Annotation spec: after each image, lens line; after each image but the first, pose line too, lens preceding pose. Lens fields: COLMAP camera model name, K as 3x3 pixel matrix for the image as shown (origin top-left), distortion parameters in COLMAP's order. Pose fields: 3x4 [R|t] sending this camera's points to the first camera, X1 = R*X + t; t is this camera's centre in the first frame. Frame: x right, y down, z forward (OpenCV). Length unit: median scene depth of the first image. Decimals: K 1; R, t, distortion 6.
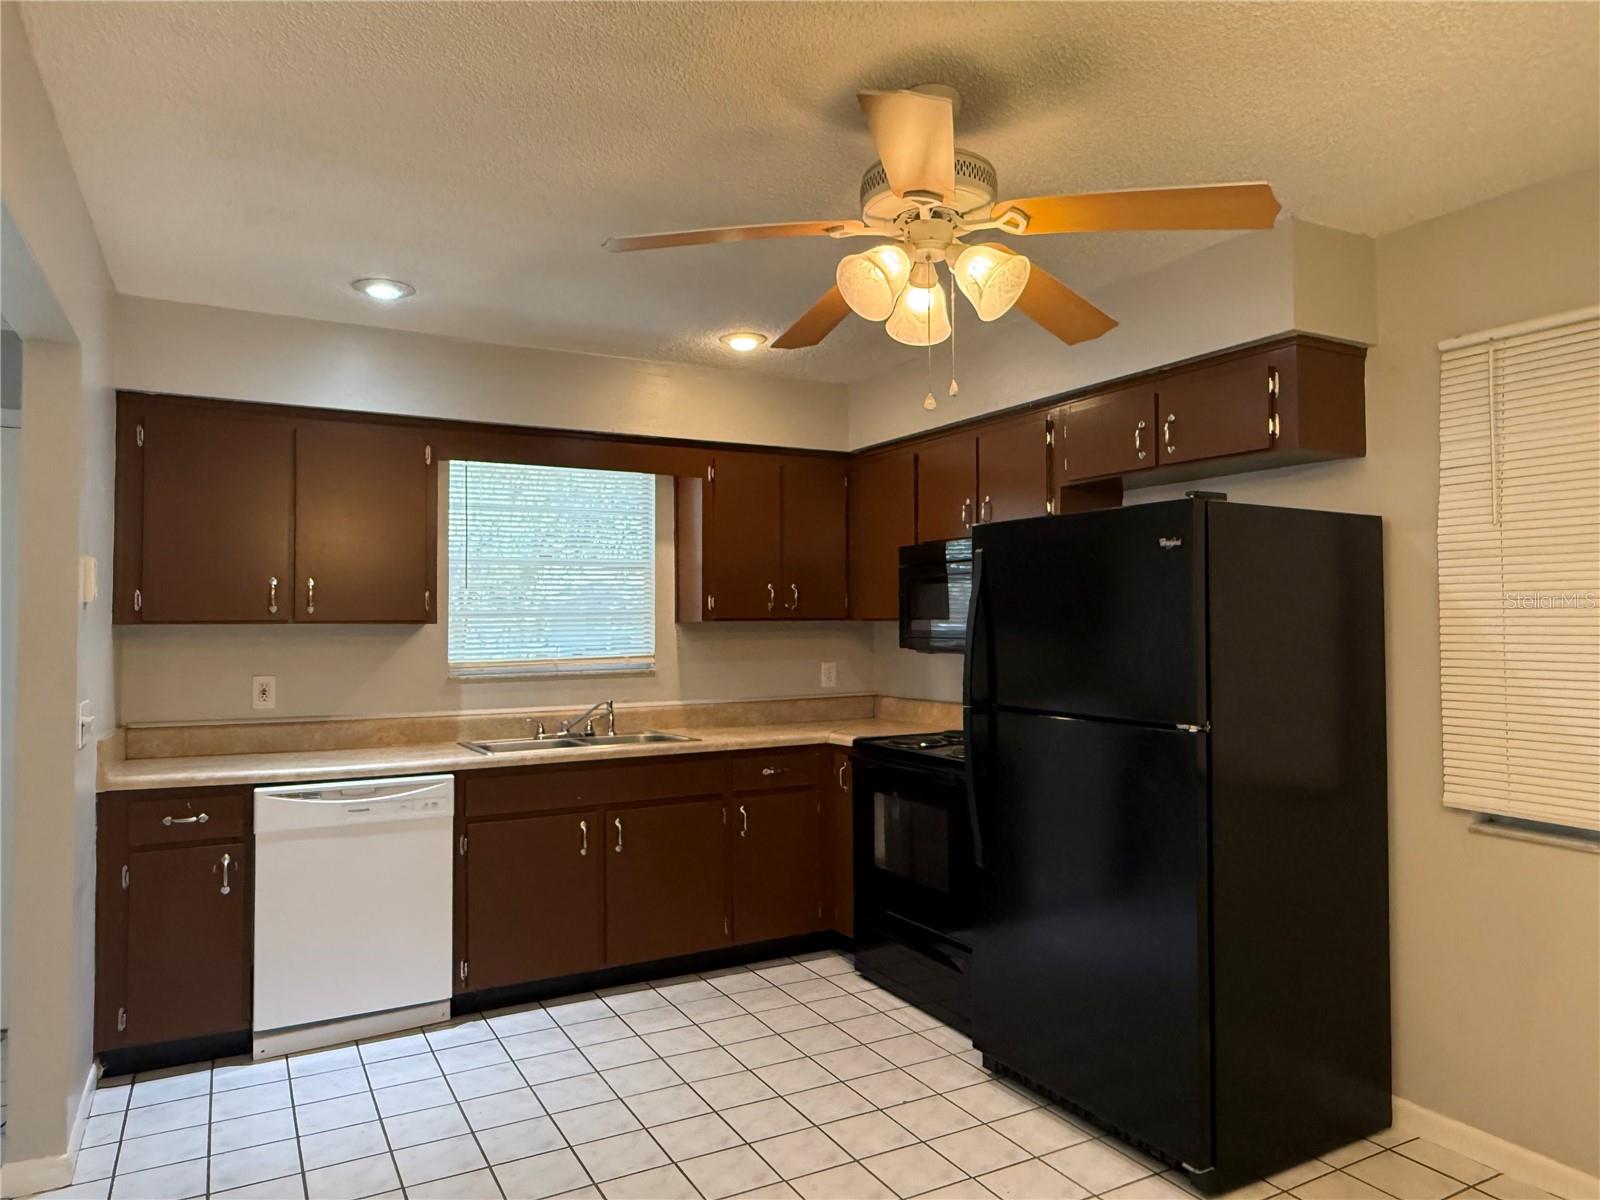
lens RADIAL K [[1048.8, 0, 800.0], [0, 1048.8, 600.0], [0, 0, 1]] dist [-0.000929, 0.001273]
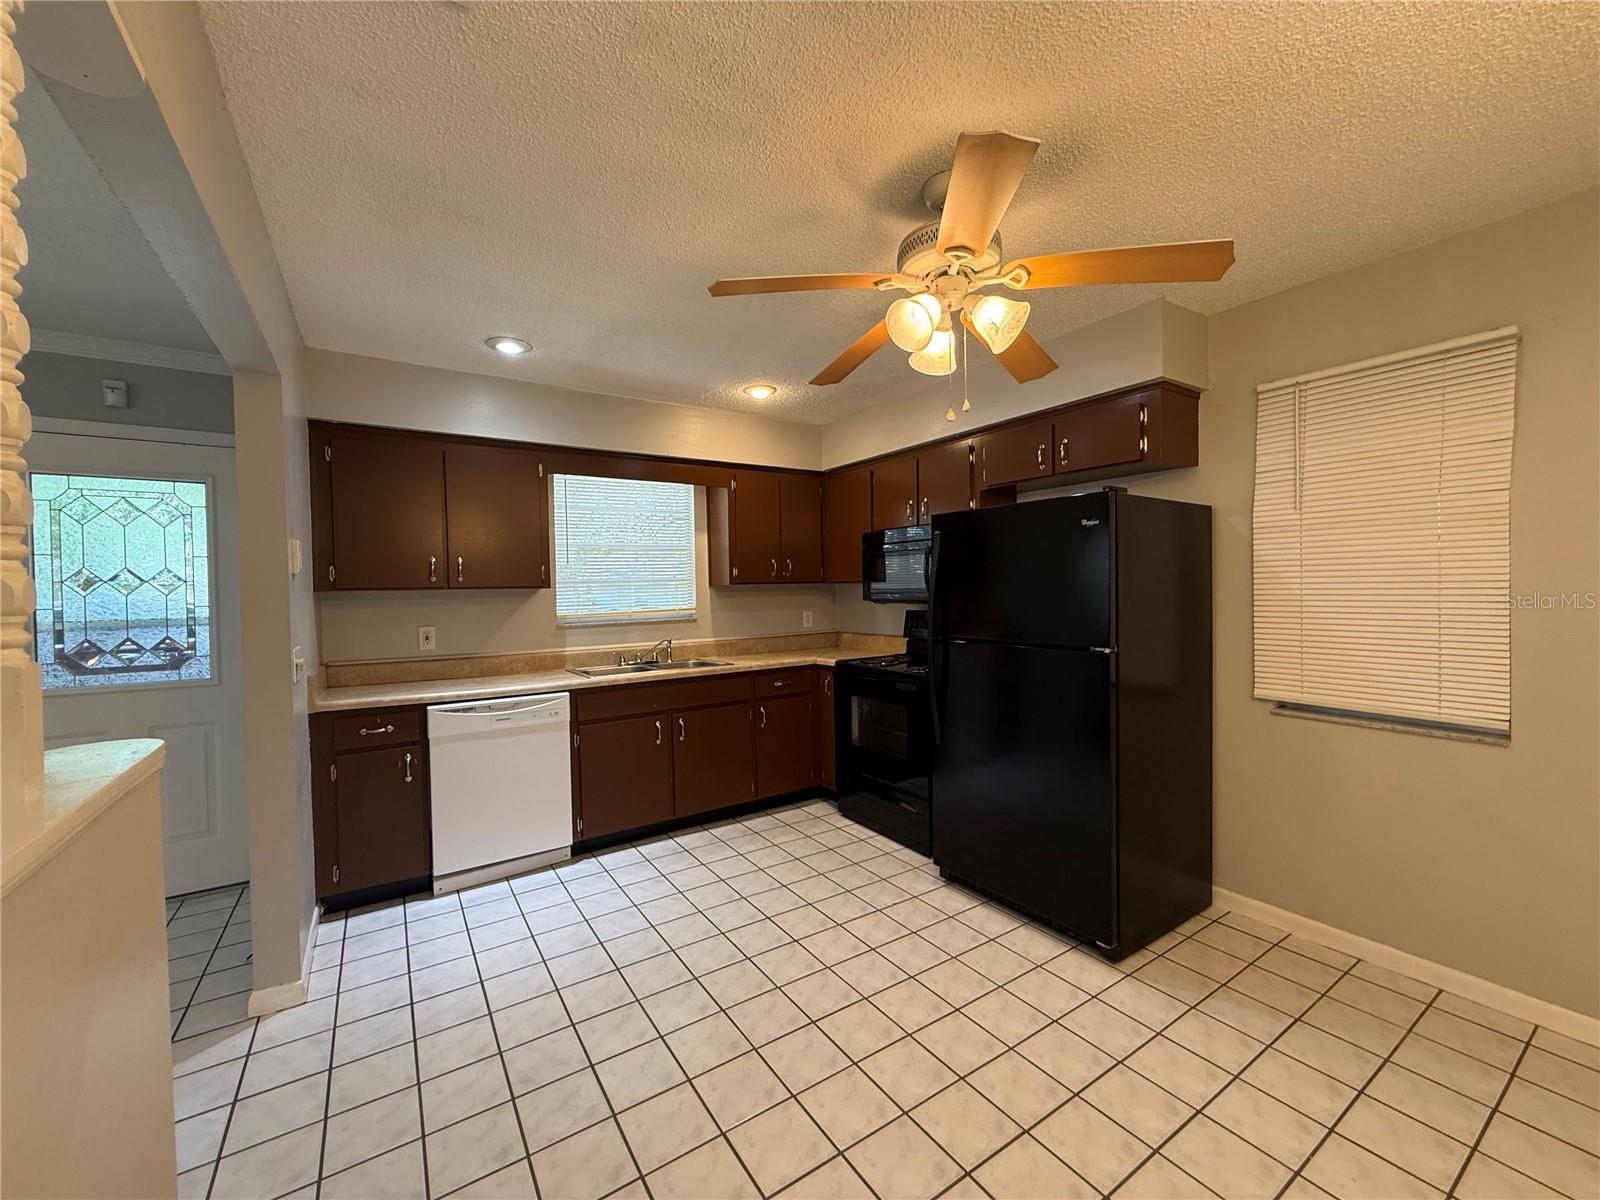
lens RADIAL K [[636.2, 0, 798.0], [0, 636.2, 605.6], [0, 0, 1]] dist [-0.000392, -0.000488]
pose [[0.996691, -0.015900, 0.079711, -0.089713], [0.012029, 0.998735, 0.048817, 0.009041], [-0.080386, -0.047697, 0.995622, 0.117438]]
